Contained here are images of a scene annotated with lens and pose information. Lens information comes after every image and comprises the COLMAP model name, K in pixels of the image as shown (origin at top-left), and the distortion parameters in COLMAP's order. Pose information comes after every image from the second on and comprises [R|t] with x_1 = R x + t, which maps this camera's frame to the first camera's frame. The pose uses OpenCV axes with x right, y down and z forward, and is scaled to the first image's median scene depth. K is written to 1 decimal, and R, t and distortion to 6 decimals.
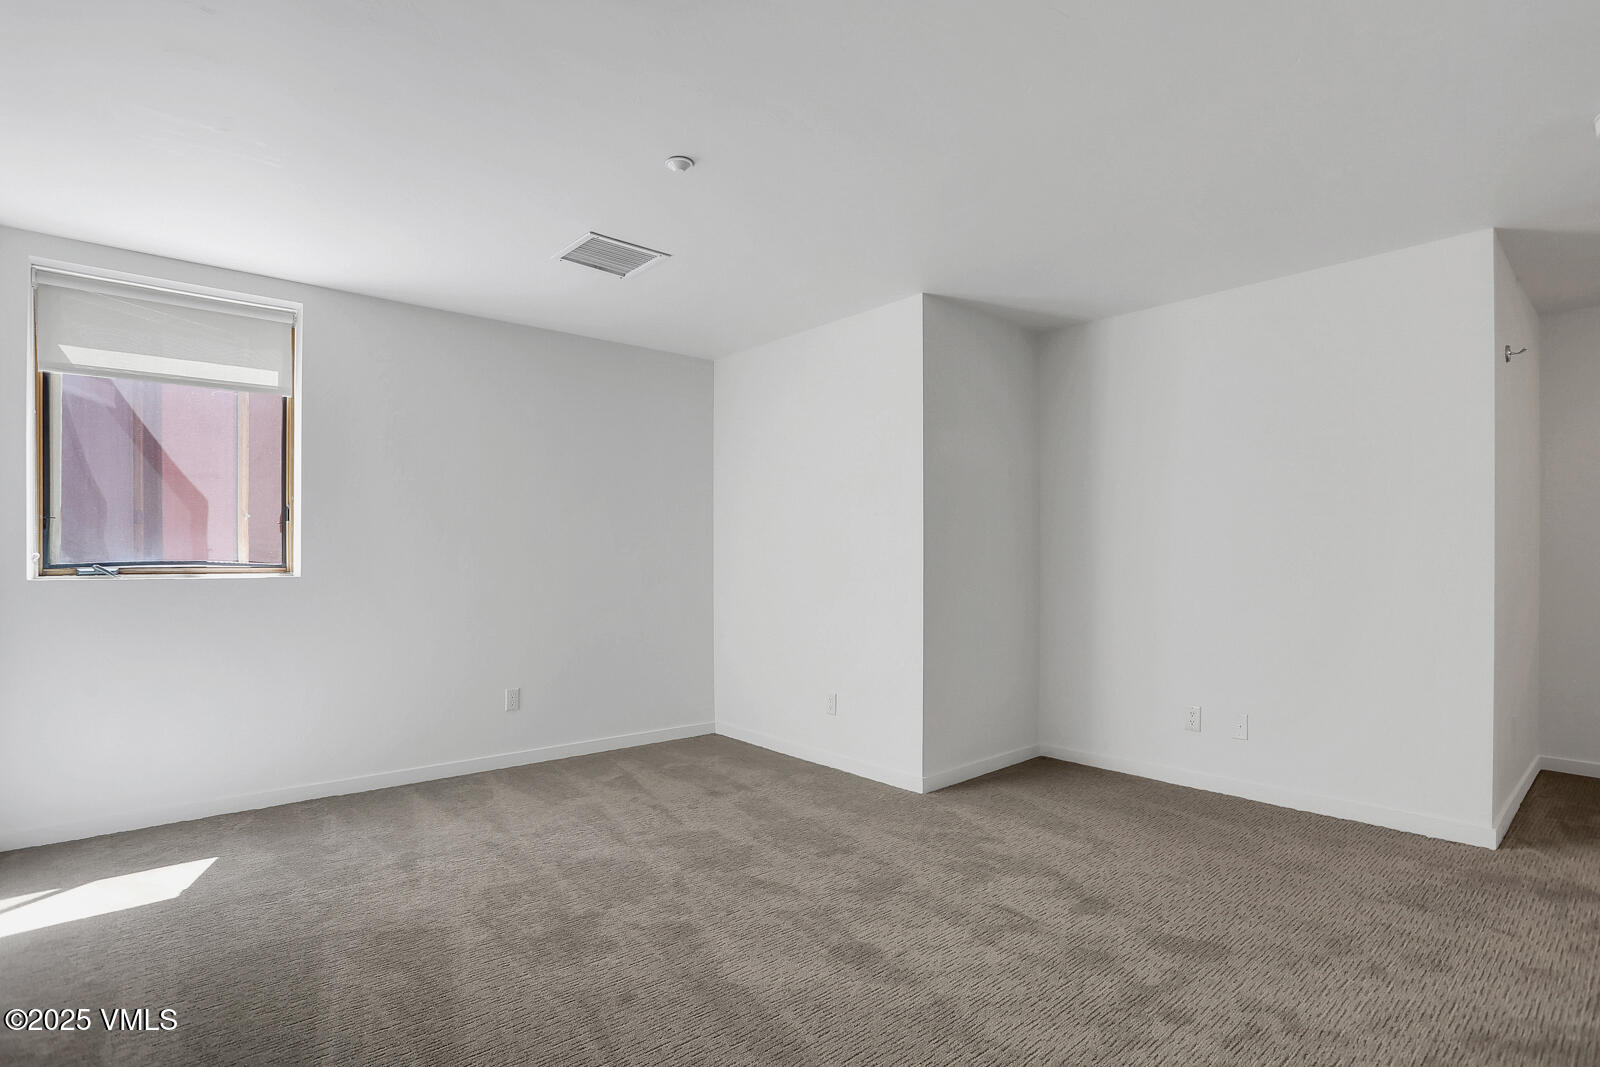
lens RADIAL K [[806.2, 0, 807.1], [0, 806.2, 548.4], [0, 0, 1]] dist [-0.012731, 0.000577]
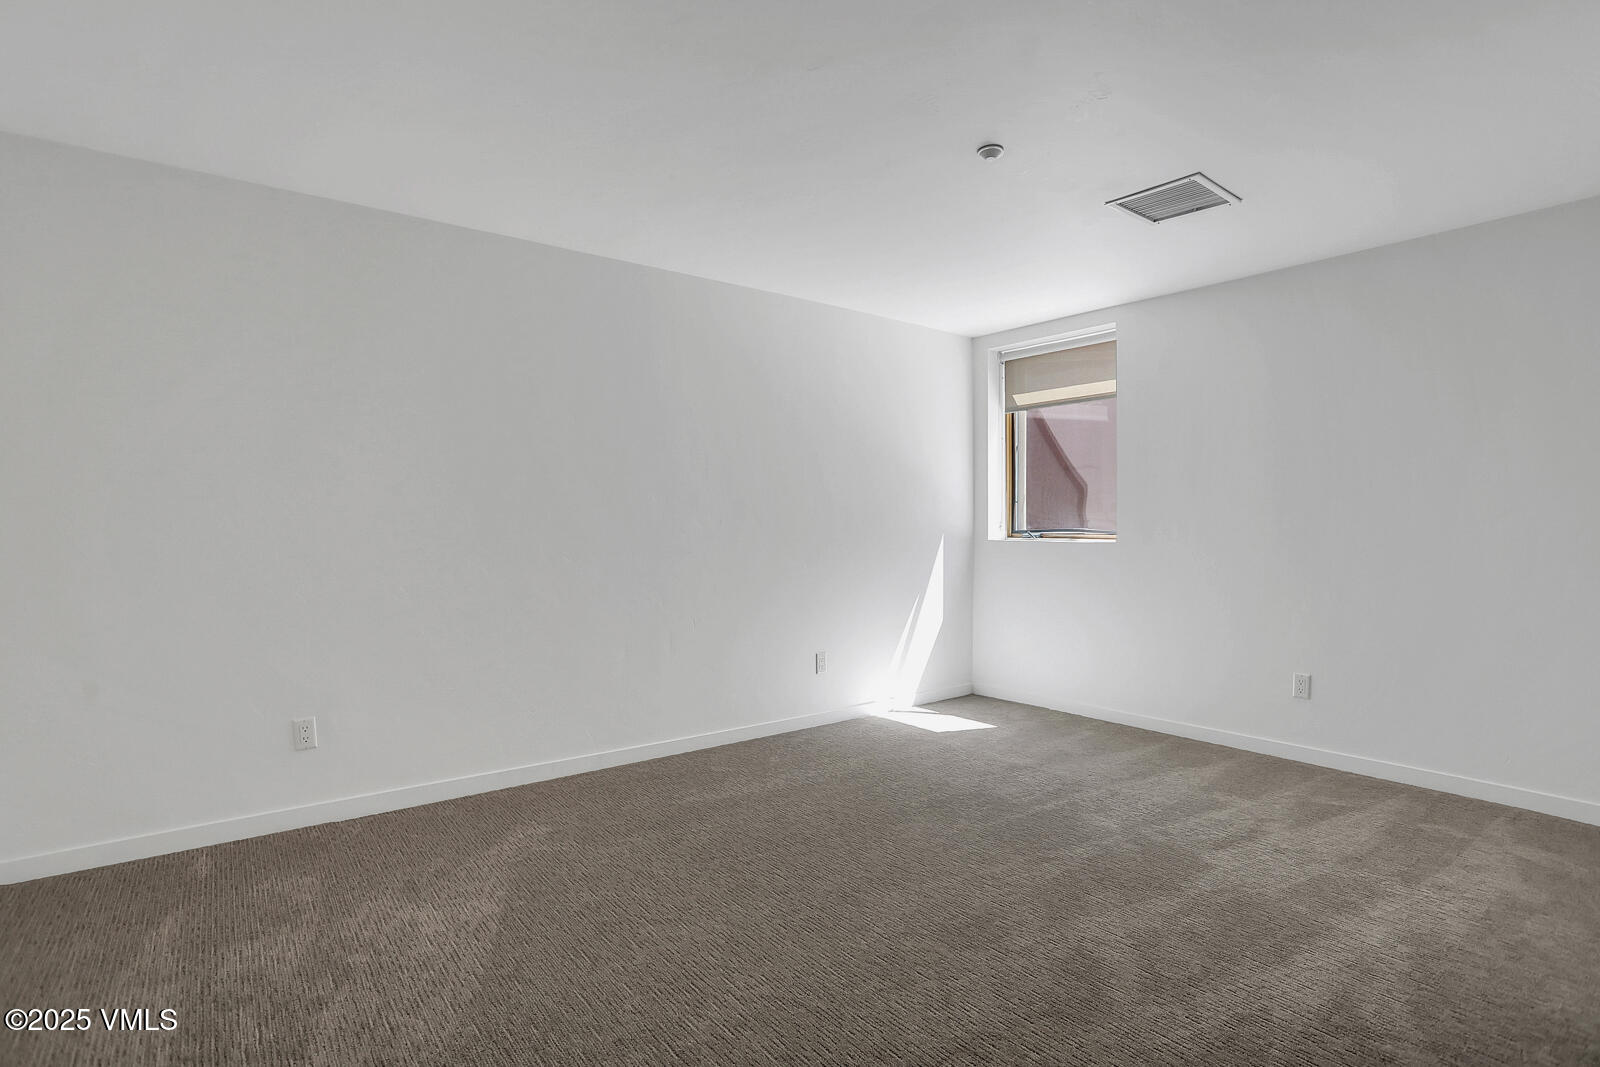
lens RADIAL K [[806.2, 0, 807.1], [0, 806.2, 527.6], [0, 0, 1]] dist [-0.012731, 0.000577]
pose [[-0.052022, 0.007051, -0.998621, 0.683380], [0.013014, 0.999895, 0.006382, -0.001976], [0.998561, -0.012664, -0.052109, 0.617492]]
